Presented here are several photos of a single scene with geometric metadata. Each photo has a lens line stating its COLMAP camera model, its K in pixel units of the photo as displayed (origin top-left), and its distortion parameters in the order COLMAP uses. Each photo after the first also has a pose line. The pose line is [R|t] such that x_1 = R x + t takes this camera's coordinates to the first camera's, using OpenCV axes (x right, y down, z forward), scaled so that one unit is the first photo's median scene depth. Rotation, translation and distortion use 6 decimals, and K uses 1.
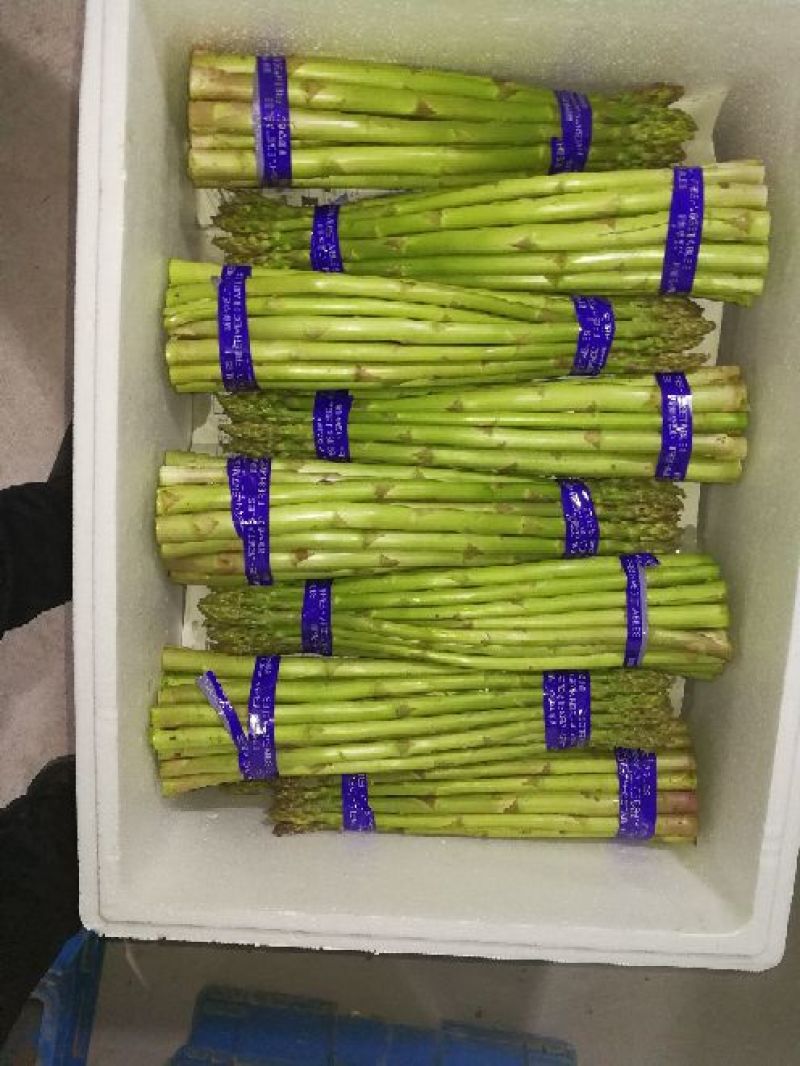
lens RADIAL K [[851.8, 0, 400.0], [0, 851.8, 533.0], [0, 0, 1]] dist [-0.002469, -0.009830]
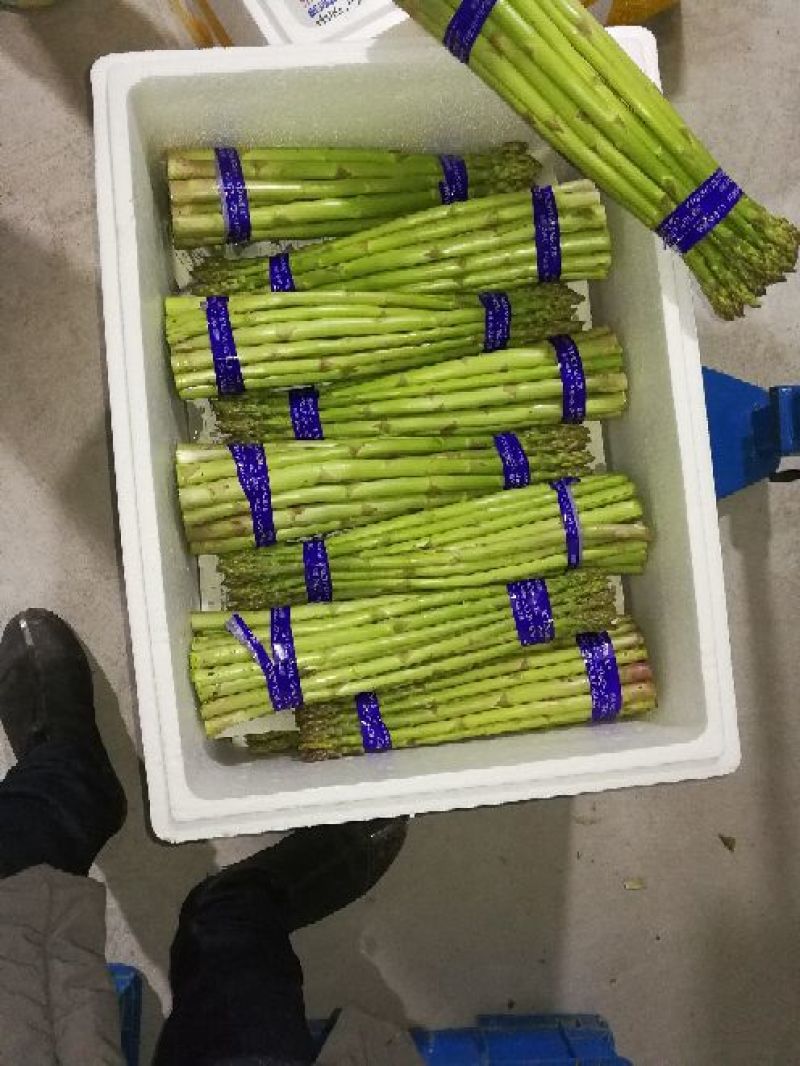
lens RADIAL K [[851.8, 0, 400.0], [0, 851.8, 533.0], [0, 0, 1]] dist [-0.002469, -0.009830]
pose [[0.984592, -0.148081, 0.093005, -0.089030], [0.163059, 0.969604, -0.182428, 0.304943], [-0.063164, 0.194783, 0.978811, -0.207040]]
